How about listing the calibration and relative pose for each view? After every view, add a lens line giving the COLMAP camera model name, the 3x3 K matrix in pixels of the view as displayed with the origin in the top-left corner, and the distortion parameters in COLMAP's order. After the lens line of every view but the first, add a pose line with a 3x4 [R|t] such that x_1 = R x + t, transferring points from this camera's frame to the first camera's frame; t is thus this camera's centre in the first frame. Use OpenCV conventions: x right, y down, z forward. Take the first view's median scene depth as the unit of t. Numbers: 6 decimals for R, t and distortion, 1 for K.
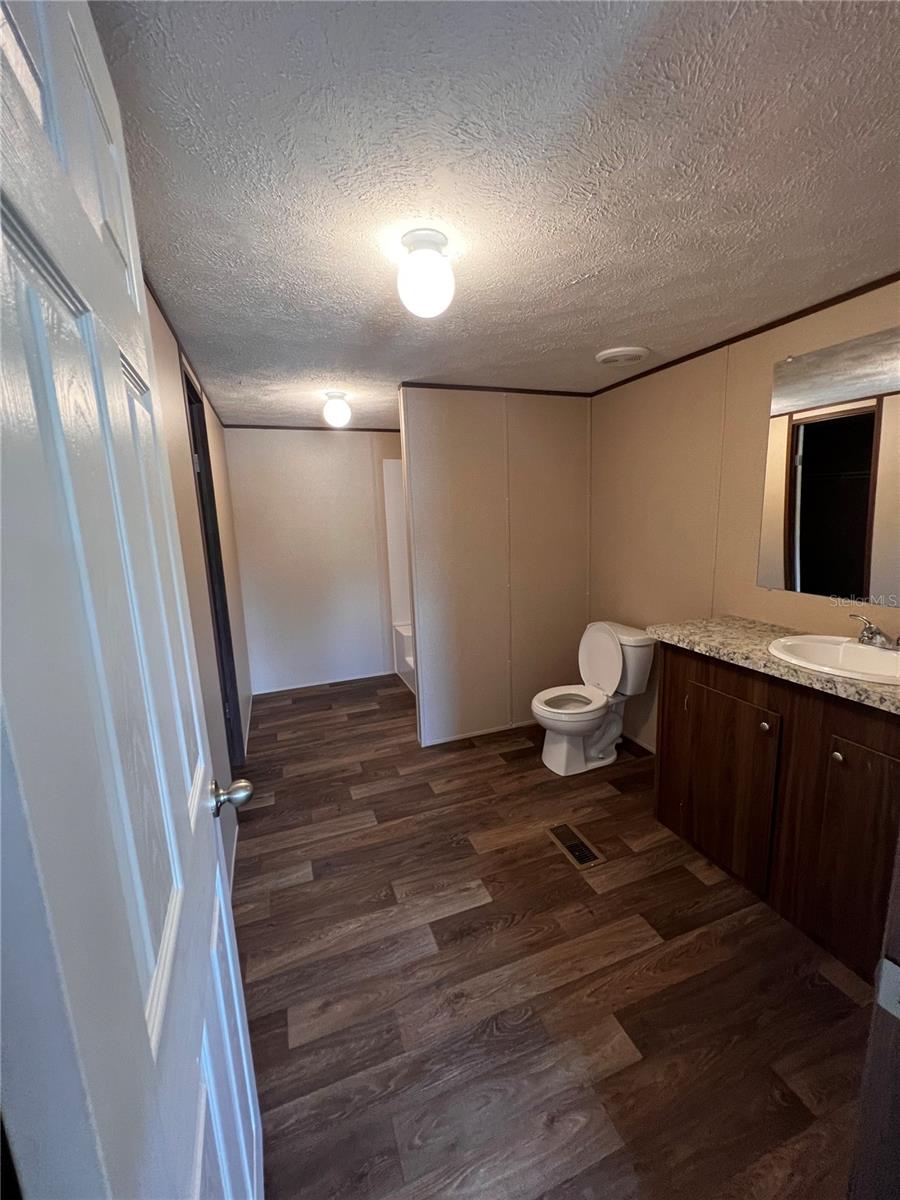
lens RADIAL K [[486.7, 0, 450.0], [0, 486.7, 600.0], [0, 0, 1]] dist [-0.000128, 0.000035]
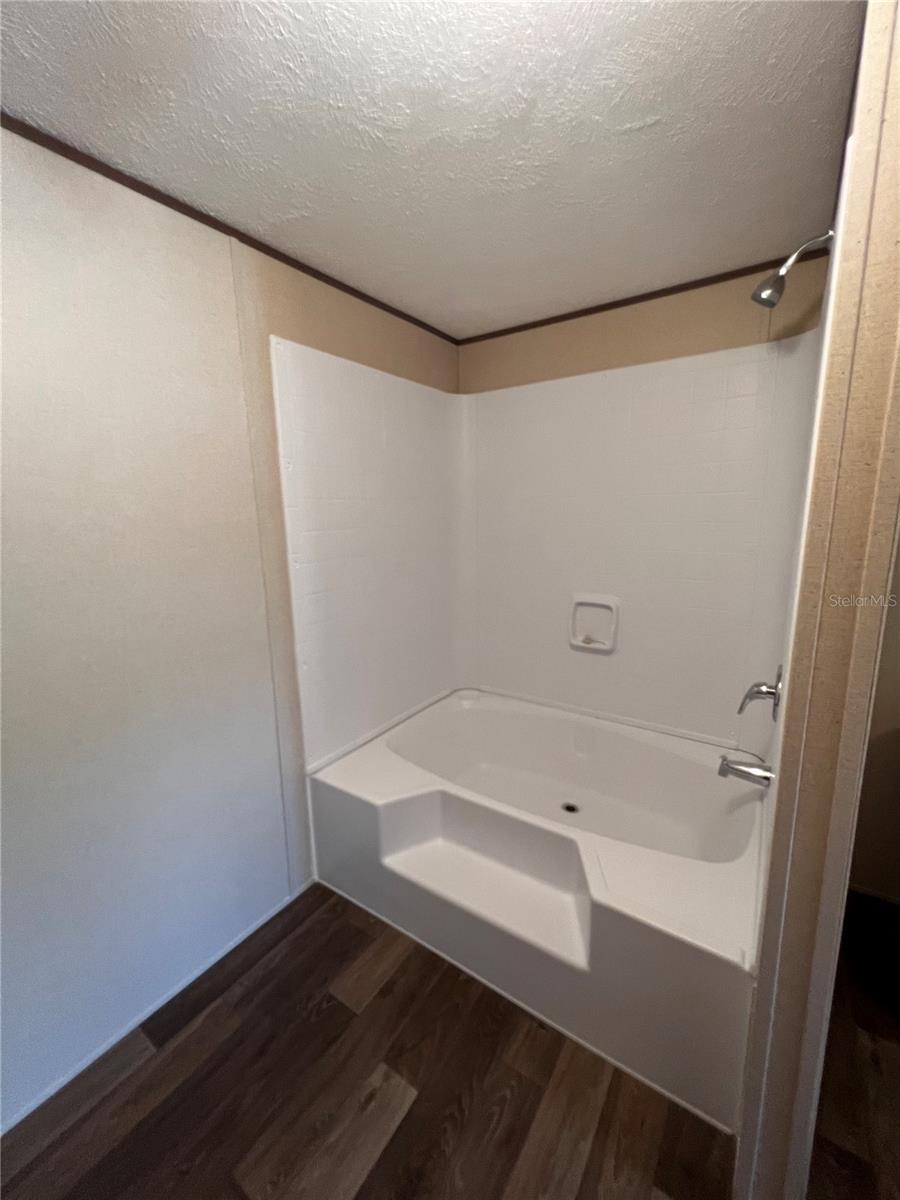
lens RADIAL K [[478.1, 0, 477.0], [0, 478.1, 601.6], [0, 0, 1]] dist [-0.001749, -0.000103]
pose [[0.801880, -0.113981, 0.586513, -0.145213], [0.107114, 0.993156, 0.046560, -0.063178], [-0.587806, 0.025489, 0.808600, 0.393489]]
